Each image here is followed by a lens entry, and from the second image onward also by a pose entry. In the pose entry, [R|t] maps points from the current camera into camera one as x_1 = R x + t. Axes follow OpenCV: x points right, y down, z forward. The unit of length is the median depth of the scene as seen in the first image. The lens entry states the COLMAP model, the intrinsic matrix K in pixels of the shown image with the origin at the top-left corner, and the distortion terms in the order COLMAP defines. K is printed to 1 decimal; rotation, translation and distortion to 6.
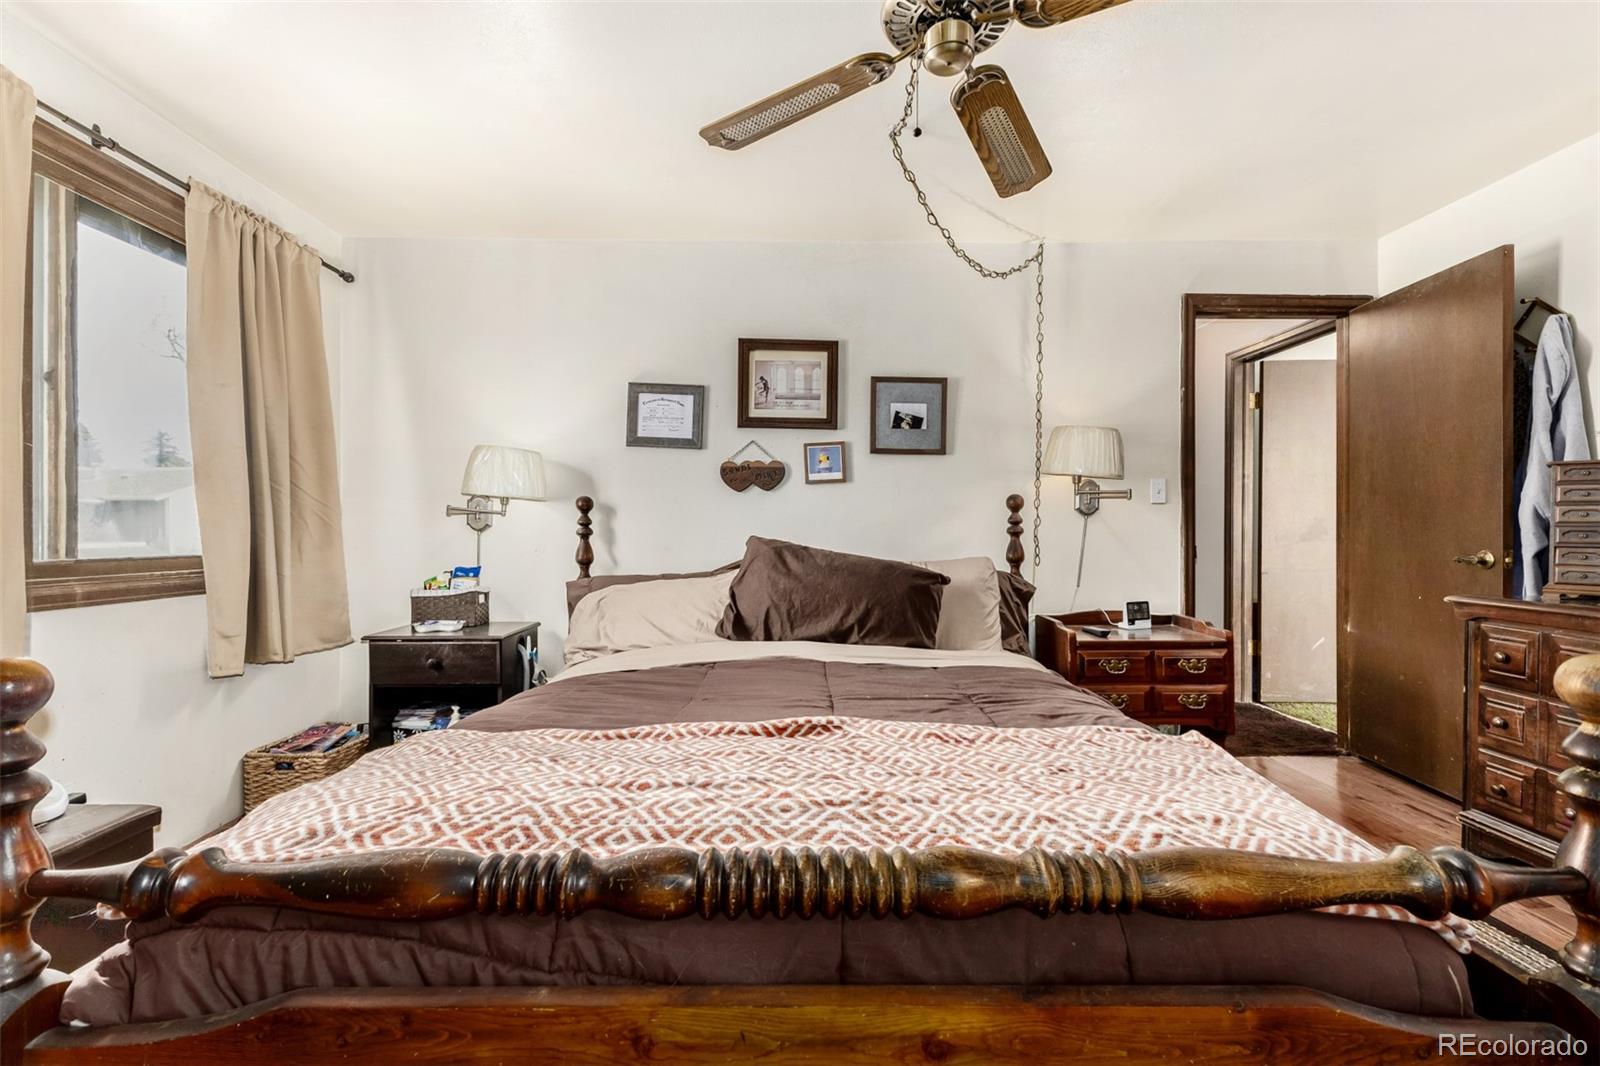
lens RADIAL K [[674.7, 0, 811.8], [0, 674.7, 528.2], [0, 0, 1]] dist [-0.000779, -0.000337]
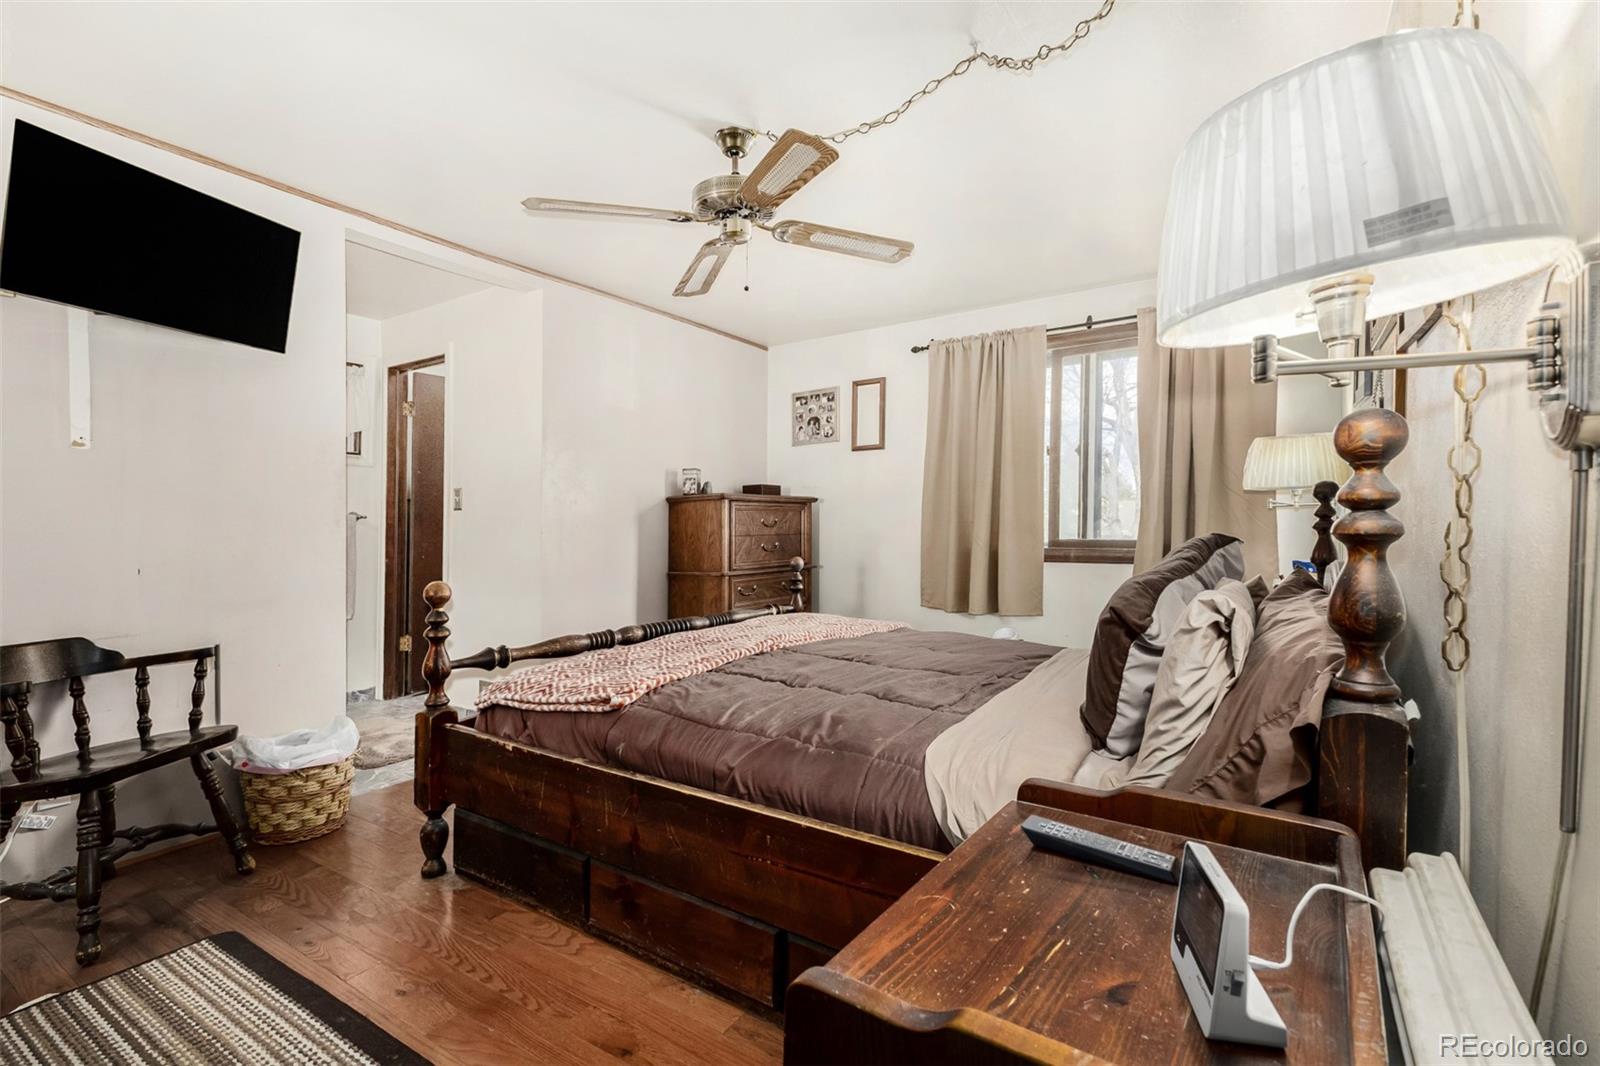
lens RADIAL K [[674.7, 0, 811.8], [0, 674.7, 528.2], [0, 0, 1]] dist [-0.000779, -0.000337]
pose [[-0.527883, -0.010539, -0.849252, 1.031195], [-0.010889, 0.999925, -0.005640, 0.032531], [0.849247, 0.006271, -0.527958, 1.381088]]
